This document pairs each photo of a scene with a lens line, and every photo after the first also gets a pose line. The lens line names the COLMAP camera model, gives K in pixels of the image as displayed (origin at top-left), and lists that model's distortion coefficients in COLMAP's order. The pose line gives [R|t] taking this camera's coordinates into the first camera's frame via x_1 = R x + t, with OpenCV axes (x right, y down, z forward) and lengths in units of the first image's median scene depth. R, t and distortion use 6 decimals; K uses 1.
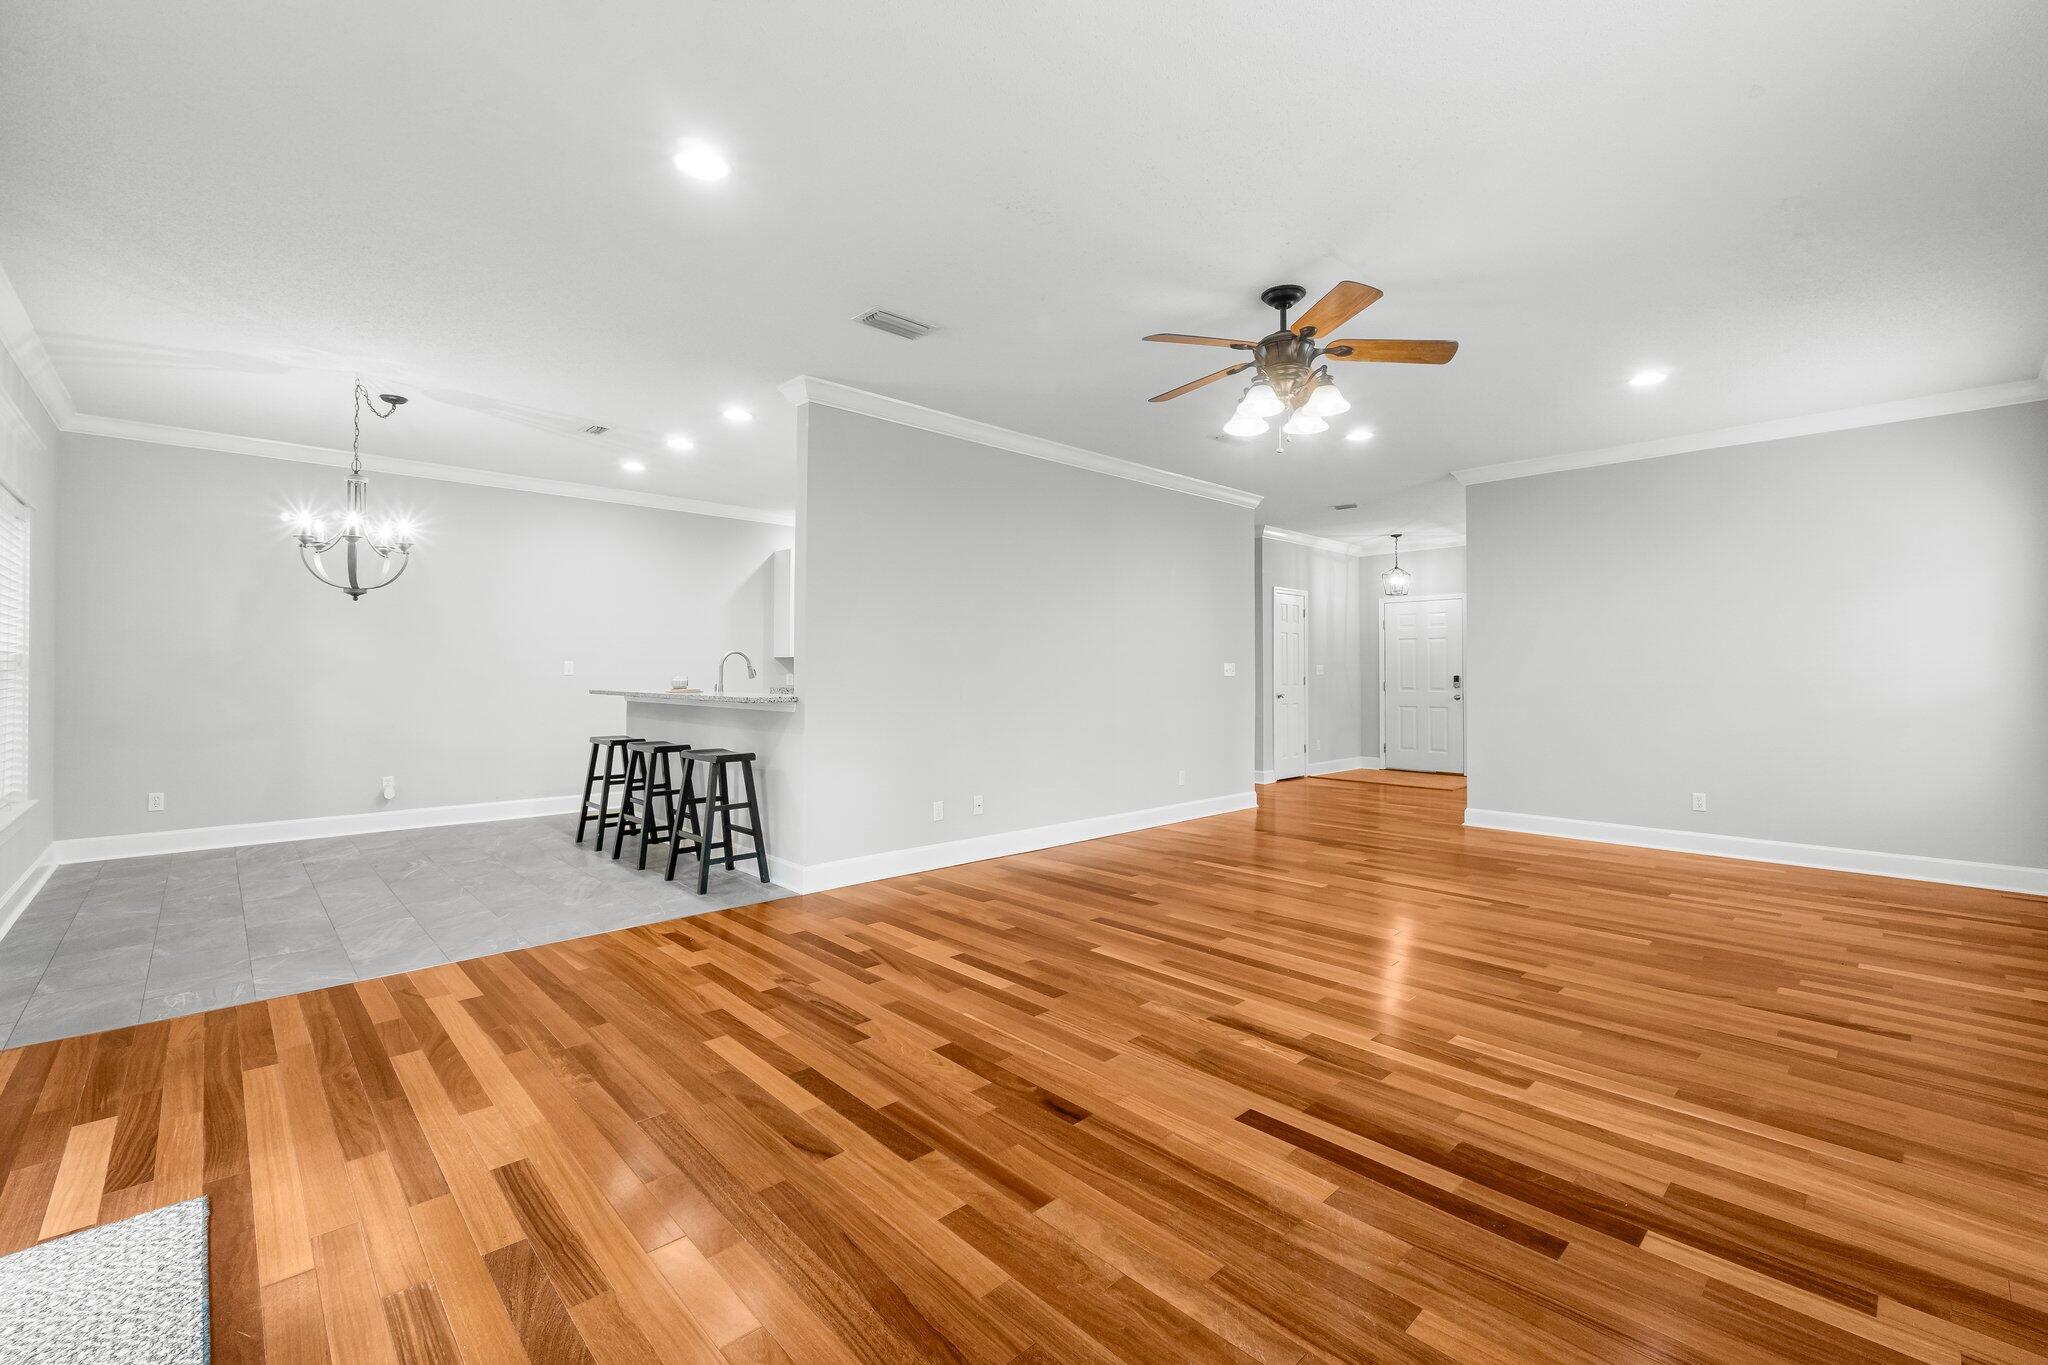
lens RADIAL K [[861.9, 0, 1024.0], [0, 861.9, 682.5], [0, 0, 1]] dist [-0.008749, -0.000170]
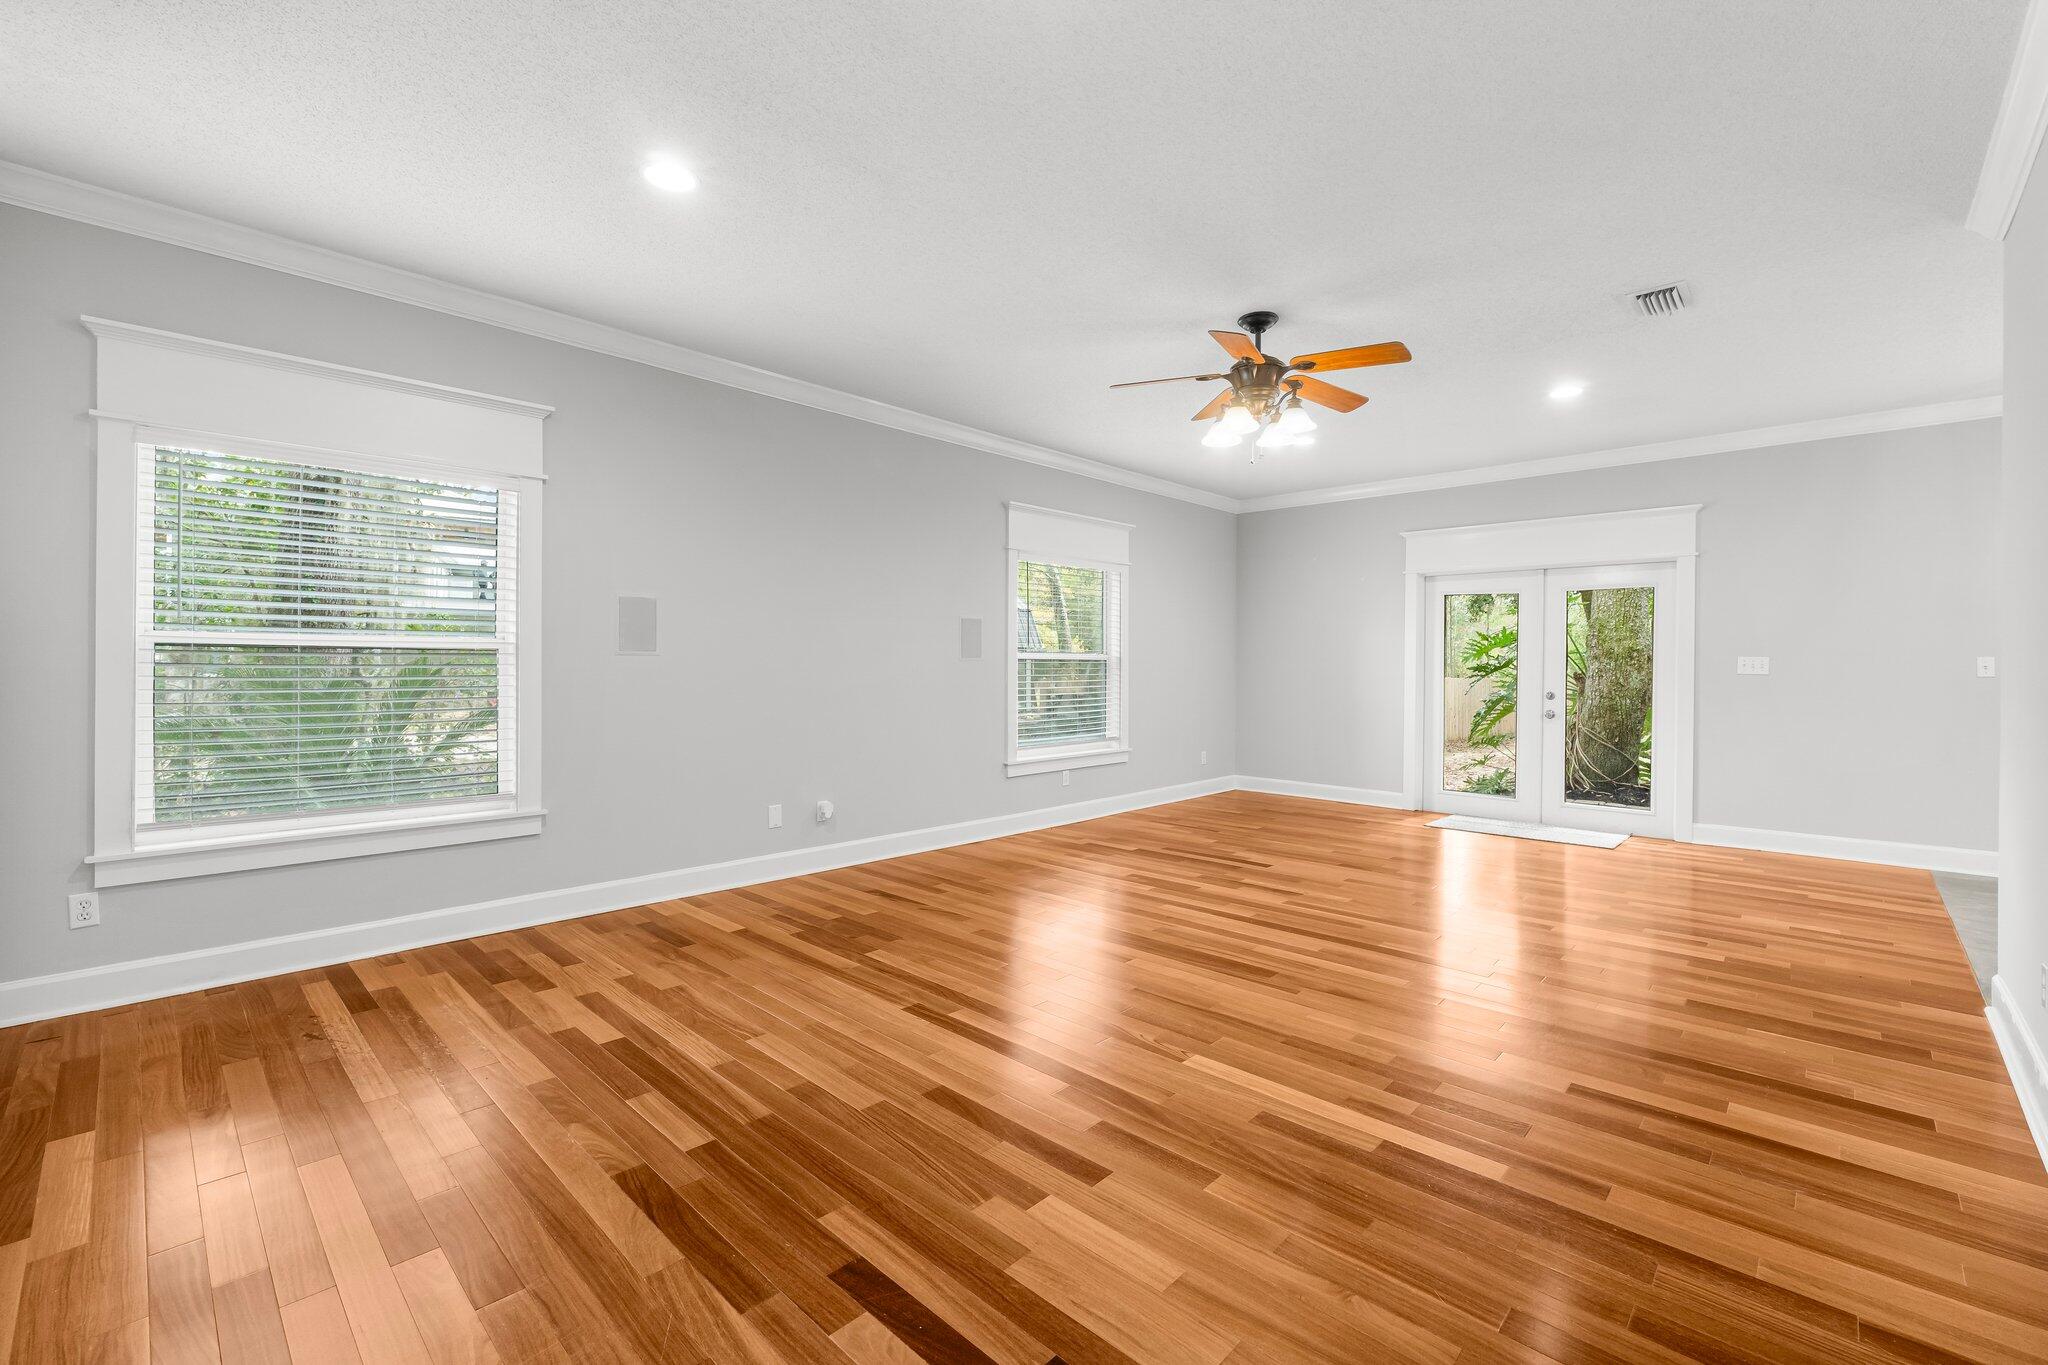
lens RADIAL K [[867.6, 0, 1027.8], [0, 867.6, 664.8], [0, 0, 1]] dist [-0.005937, -0.000126]
pose [[-0.999097, -0.006383, -0.042014, 0.841141], [-0.006641, 0.999960, 0.006013, -0.021265], [0.041974, 0.006286, -0.999099, 2.751377]]
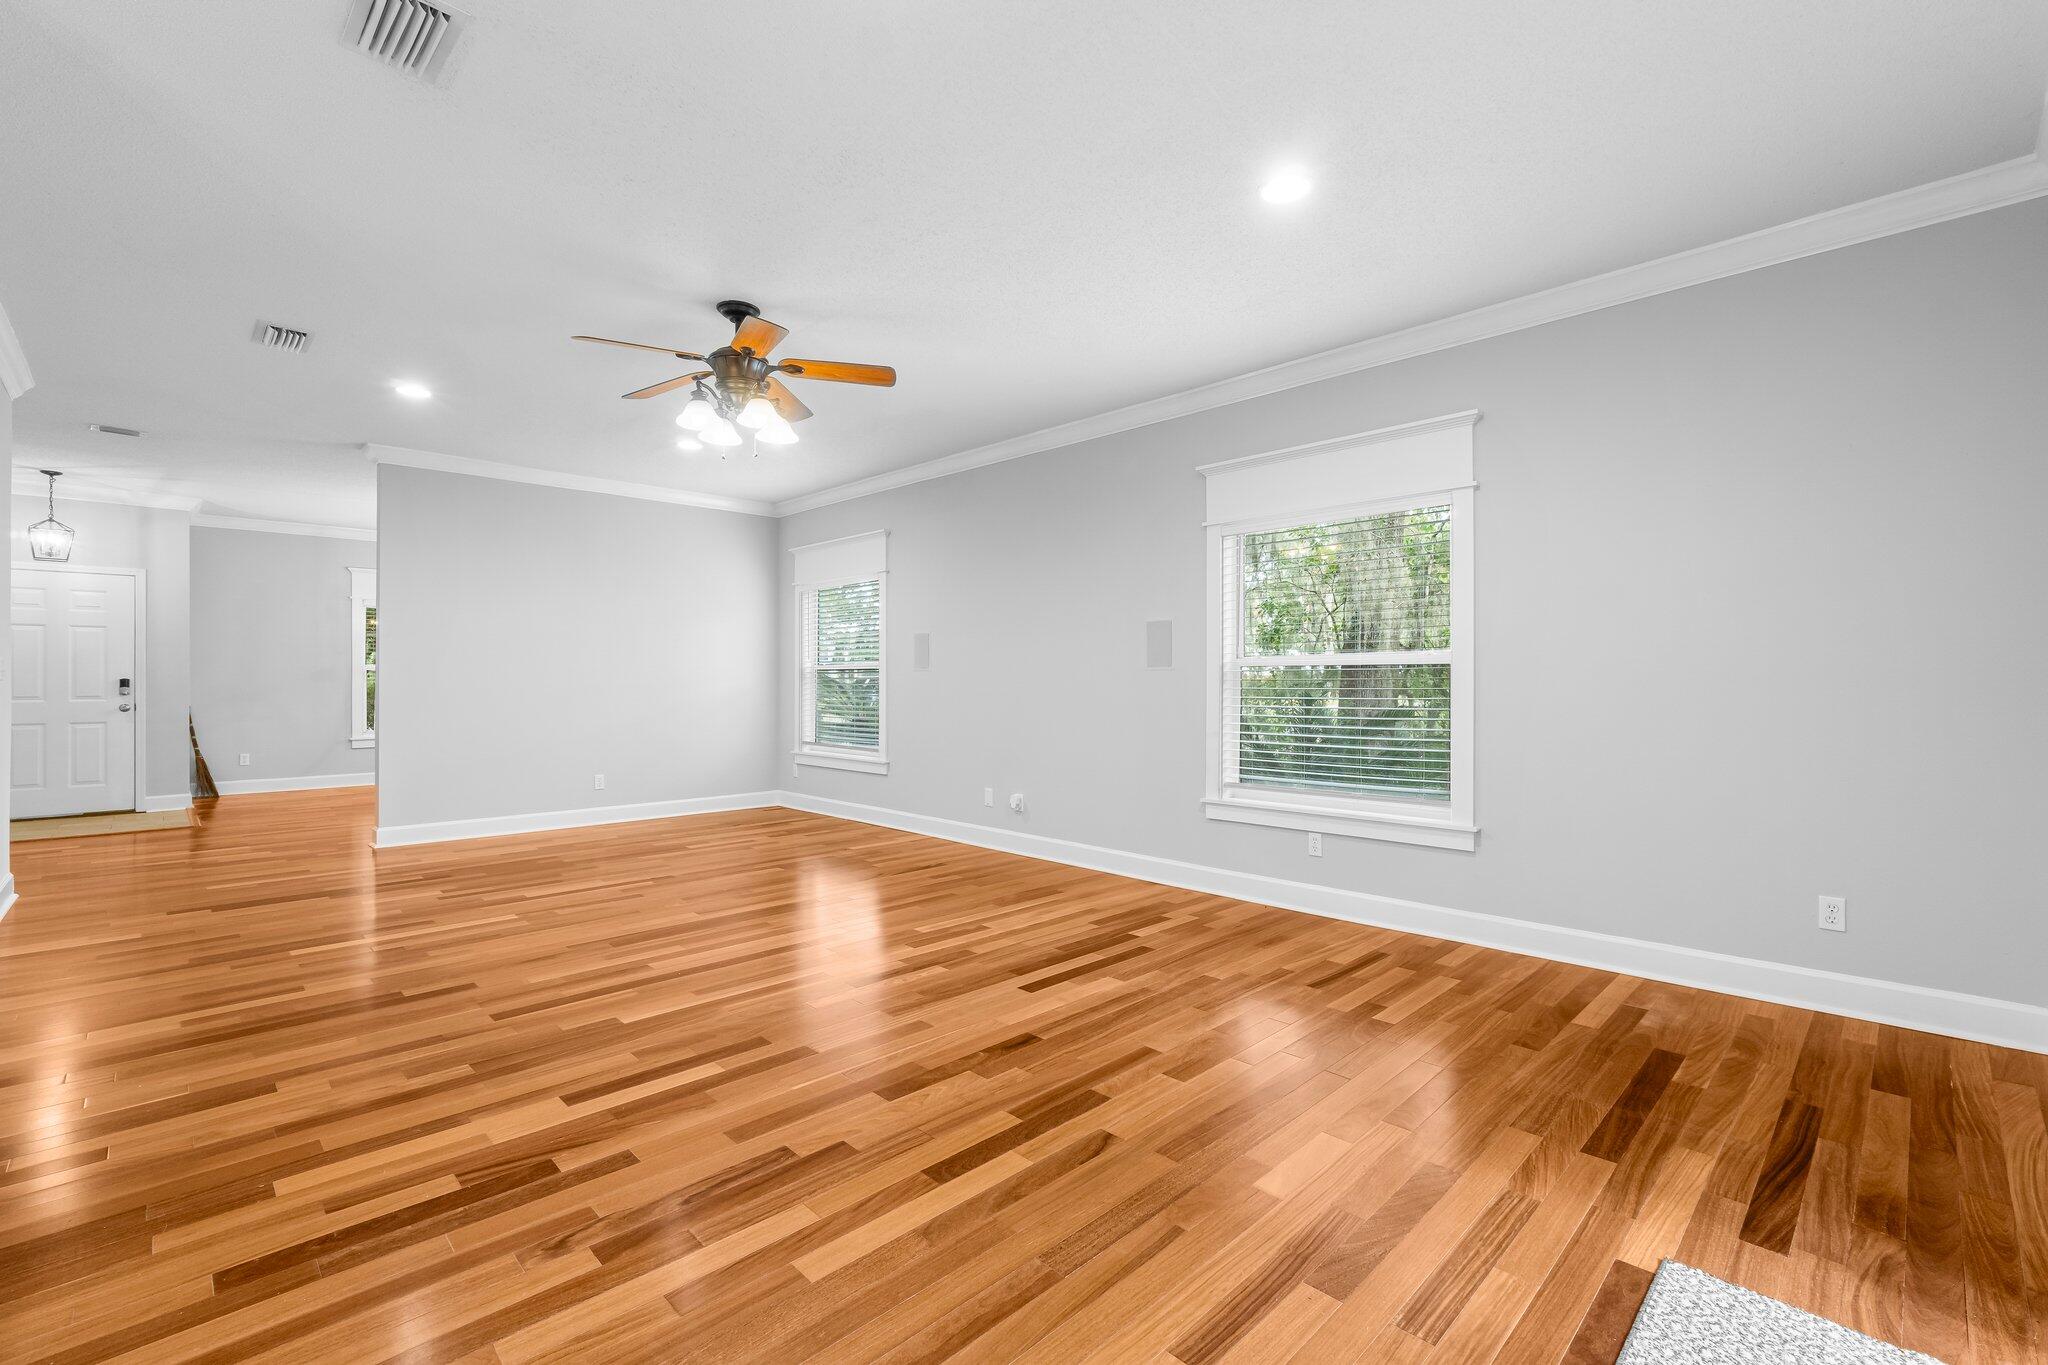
lens RADIAL K [[911.4, 0, 999.8], [0, 911.4, 686.0], [0, 0, 1]] dist [-0.004926, -0.000386]
pose [[-0.015107, -0.011259, 0.999822, -1.065397], [0.009434, 0.999890, 0.011403, -0.012656], [-0.999841, 0.009604, -0.015000, 0.912827]]
